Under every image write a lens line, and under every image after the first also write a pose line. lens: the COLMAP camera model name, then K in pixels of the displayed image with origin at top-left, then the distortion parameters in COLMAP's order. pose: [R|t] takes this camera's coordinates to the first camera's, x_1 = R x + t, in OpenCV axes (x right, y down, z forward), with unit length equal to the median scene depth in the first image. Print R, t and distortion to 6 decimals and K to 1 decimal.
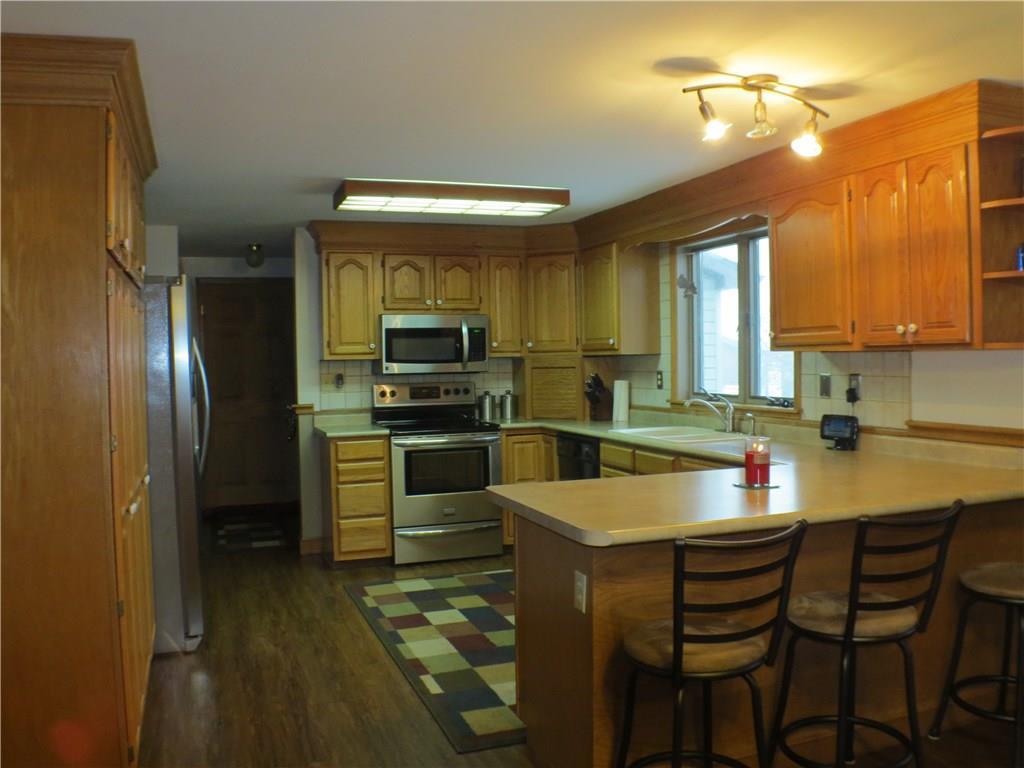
lens RADIAL K [[921.5, 0, 513.4], [0, 921.5, 392.0], [0, 0, 1]] dist [-0.086396, -0.005454]
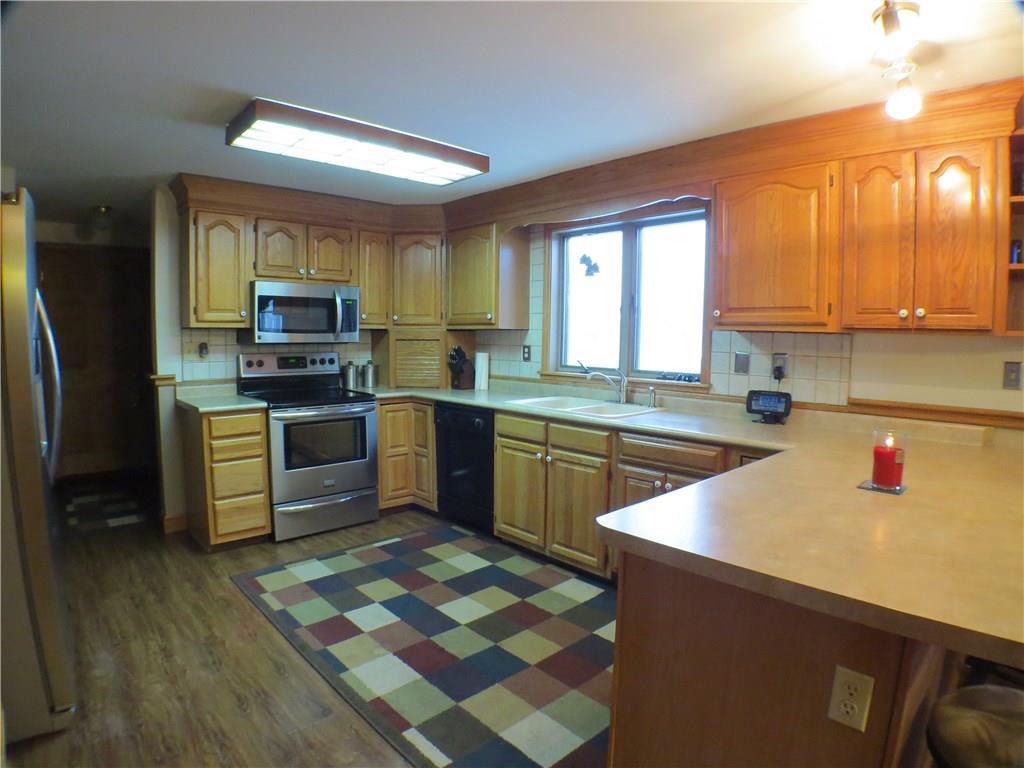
lens RADIAL K [[582.2, 0, 509.5], [0, 582.2, 384.6], [0, 0, 1]] dist [-0.127441, 0.014267]
pose [[0.918993, -0.007663, 0.394199, -0.137299], [-0.011423, 0.998874, 0.046047, -0.007180], [-0.394108, -0.046820, 0.917871, 0.369777]]
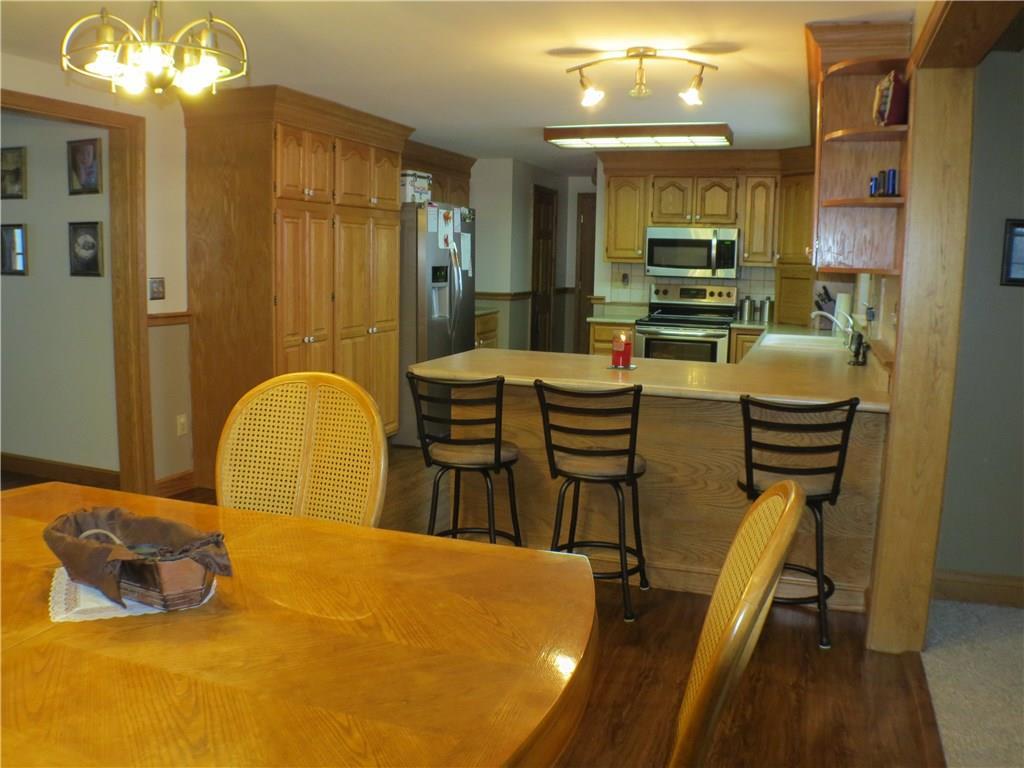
lens RADIAL K [[921.5, 0, 511.1], [0, 921.5, 381.3], [0, 0, 1]] dist [-0.086396, -0.005454]
pose [[0.754124, 0.120366, -0.645608, 0.561019], [-0.060215, 0.991593, 0.114534, -0.009223], [0.653966, -0.047497, 0.755031, -0.060654]]
